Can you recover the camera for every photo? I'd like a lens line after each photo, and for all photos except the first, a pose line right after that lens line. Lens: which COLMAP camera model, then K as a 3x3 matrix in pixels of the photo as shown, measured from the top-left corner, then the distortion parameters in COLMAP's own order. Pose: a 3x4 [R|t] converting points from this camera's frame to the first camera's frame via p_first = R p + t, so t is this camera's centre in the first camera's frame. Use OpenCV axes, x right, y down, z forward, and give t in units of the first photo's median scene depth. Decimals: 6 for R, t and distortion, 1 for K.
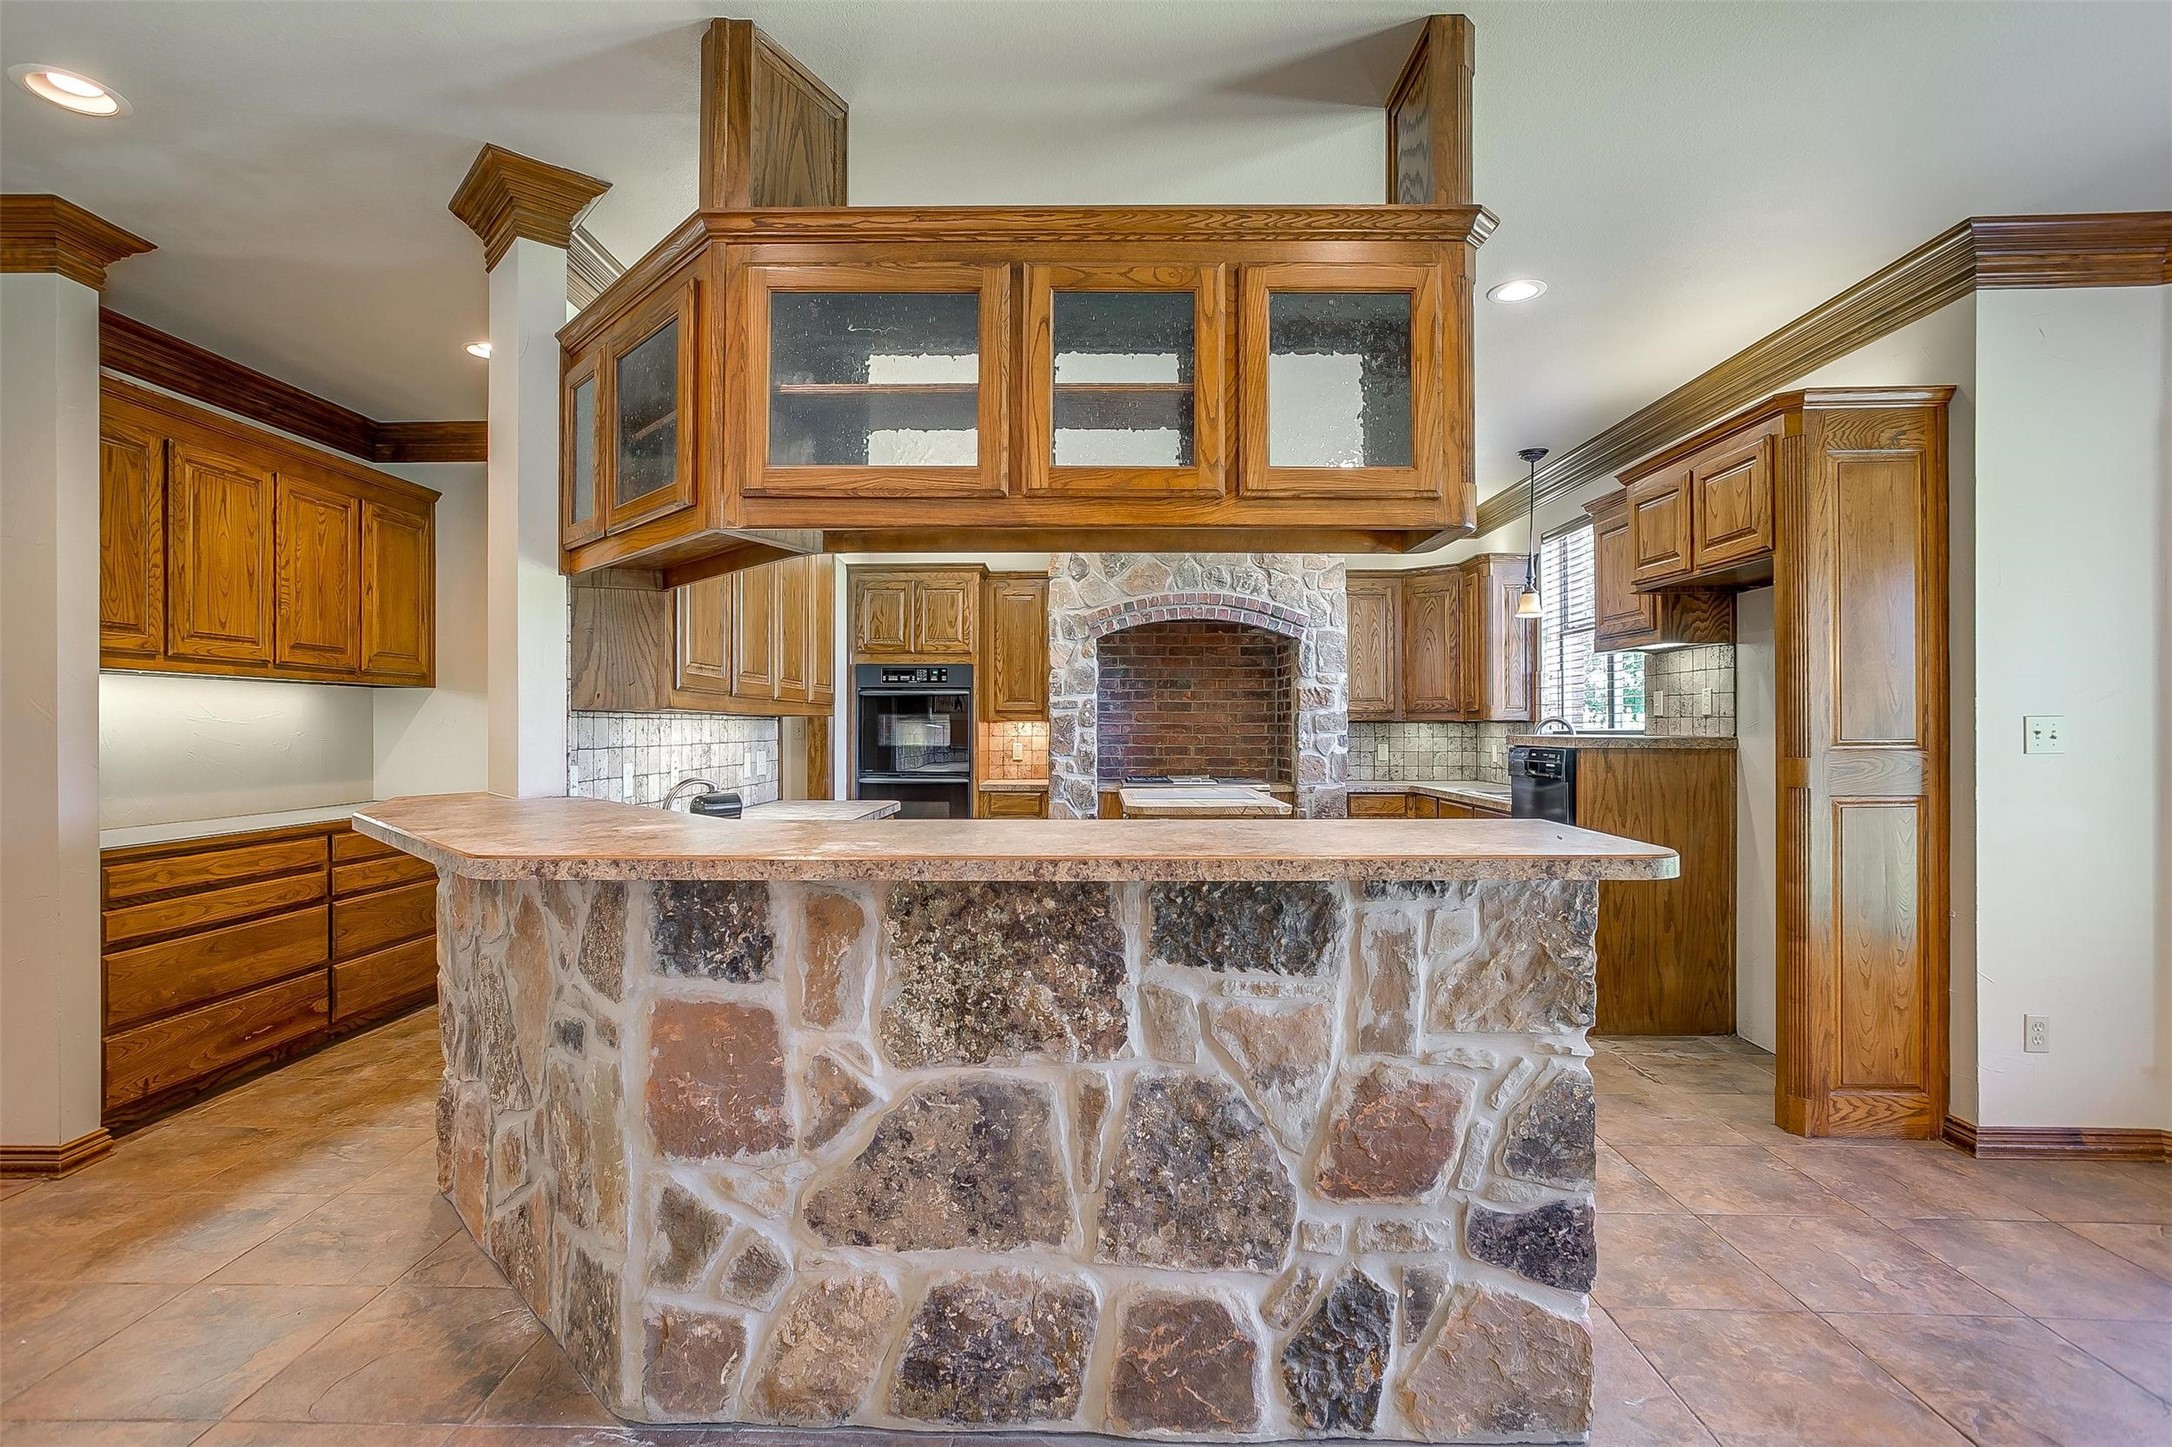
lens RADIAL K [[1049.0, 0, 1066.9], [0, 1049.0, 729.1], [0, 0, 1]] dist [-0.034426, 0.020470]
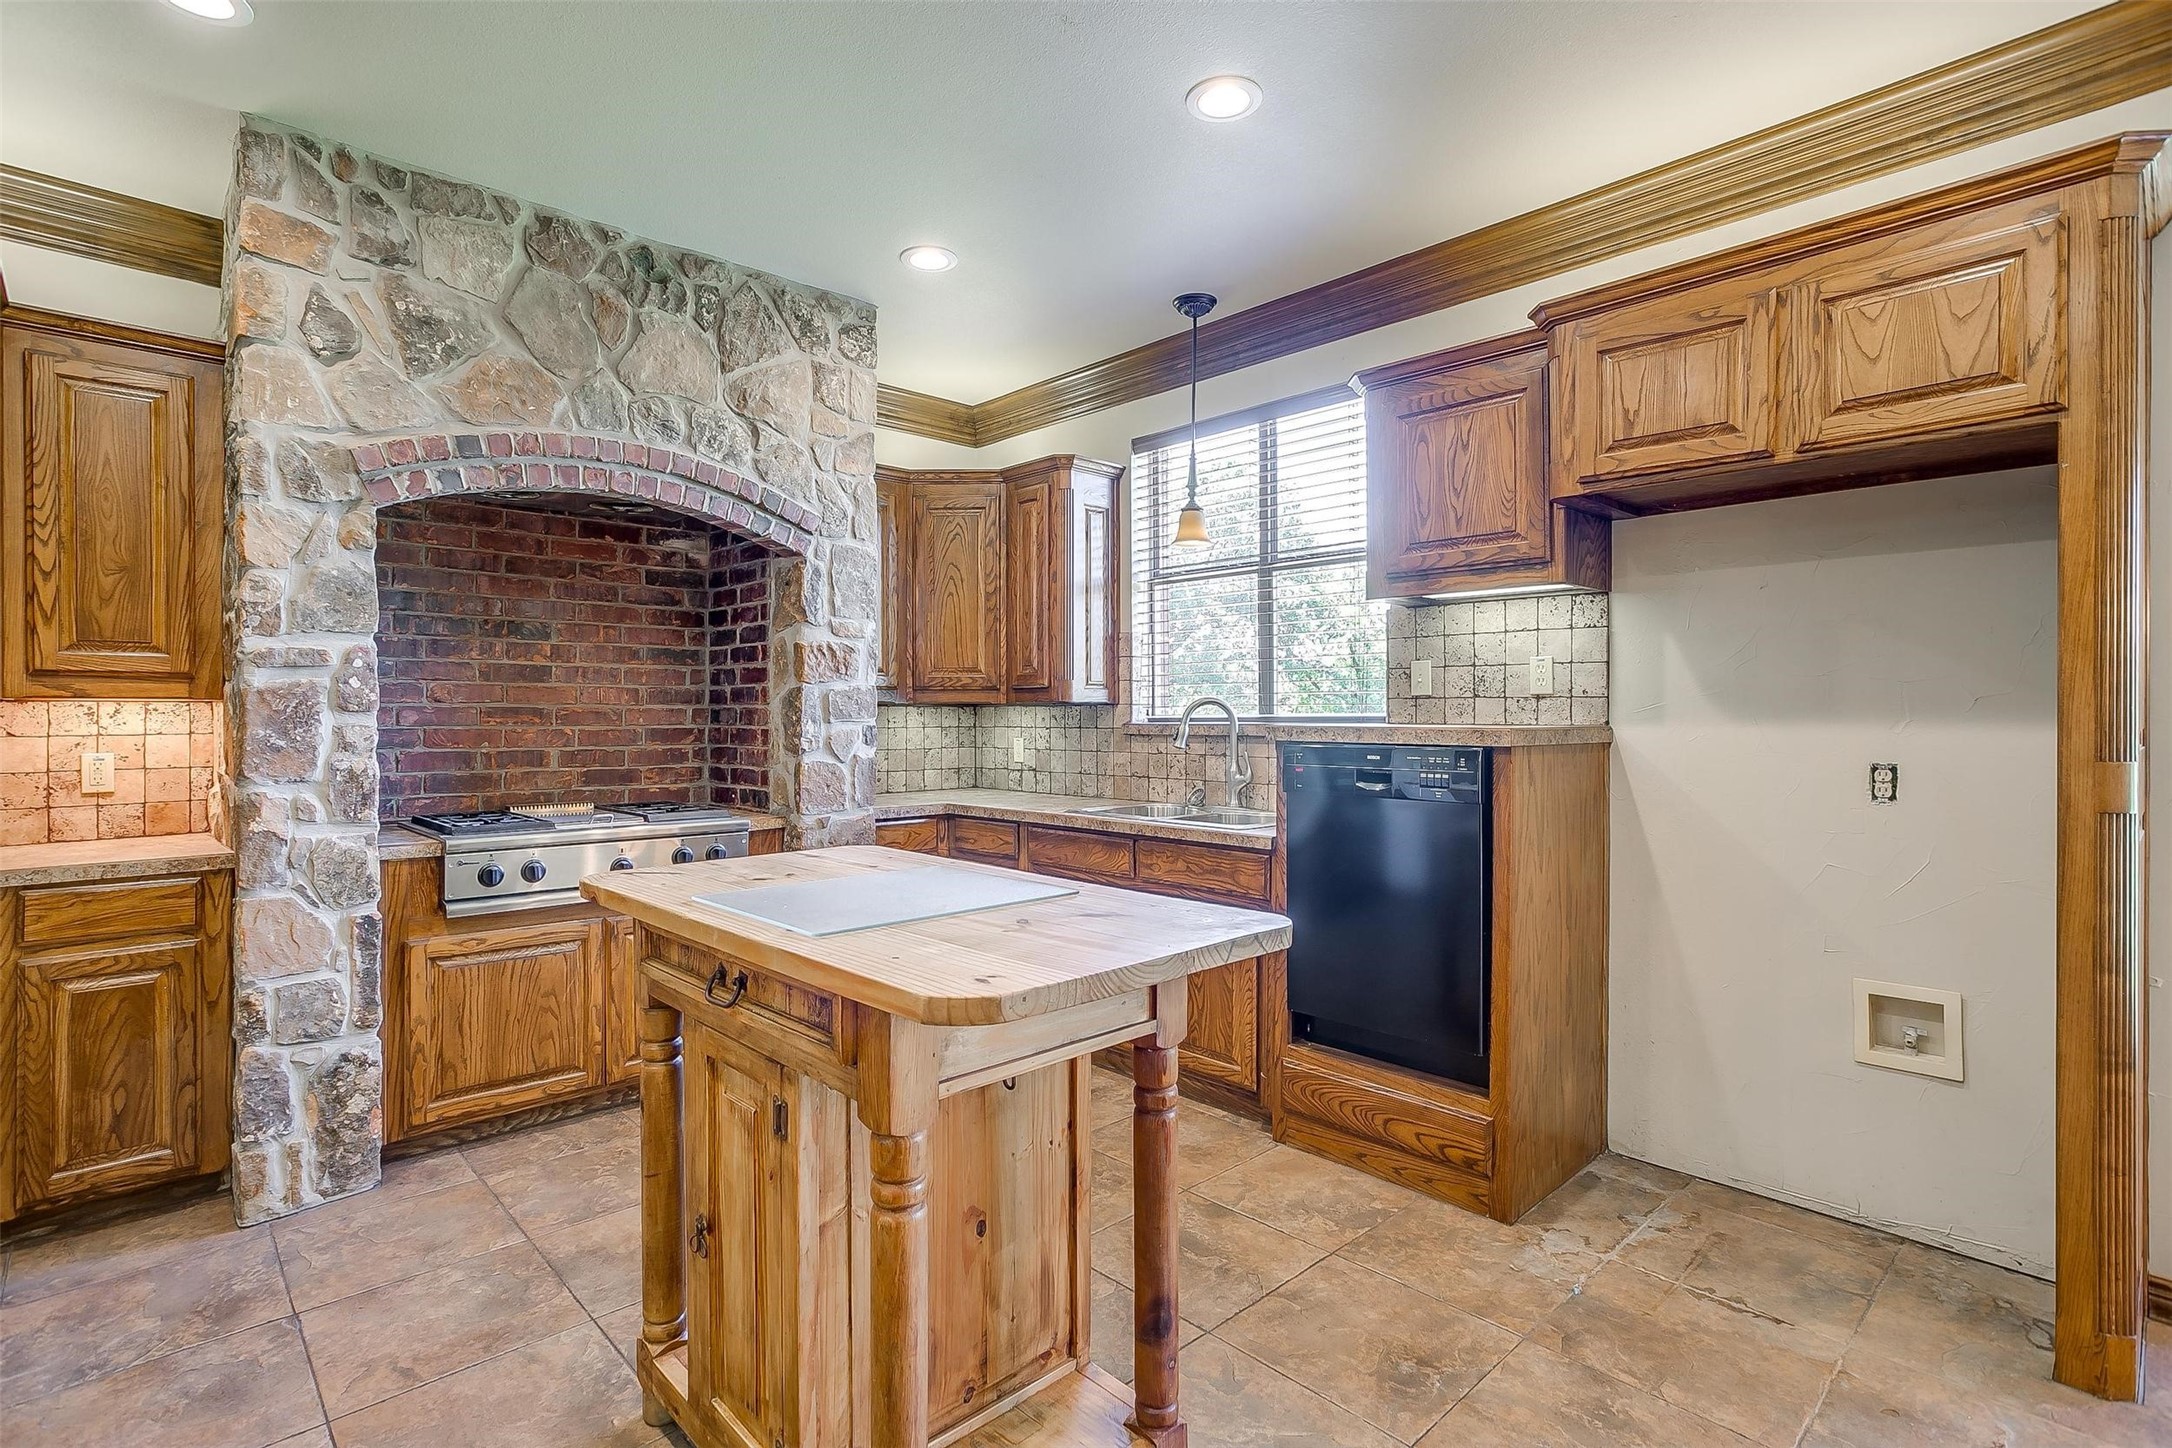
lens RADIAL K [[1049.0, 0, 1074.1], [0, 1049.0, 706.8], [0, 0, 1]] dist [-0.034426, 0.020470]
pose [[0.710481, 0.002501, 0.703712, -0.102206], [0.002219, 0.999981, -0.005795, -0.002173], [-0.703713, 0.005679, 0.710461, 0.742798]]
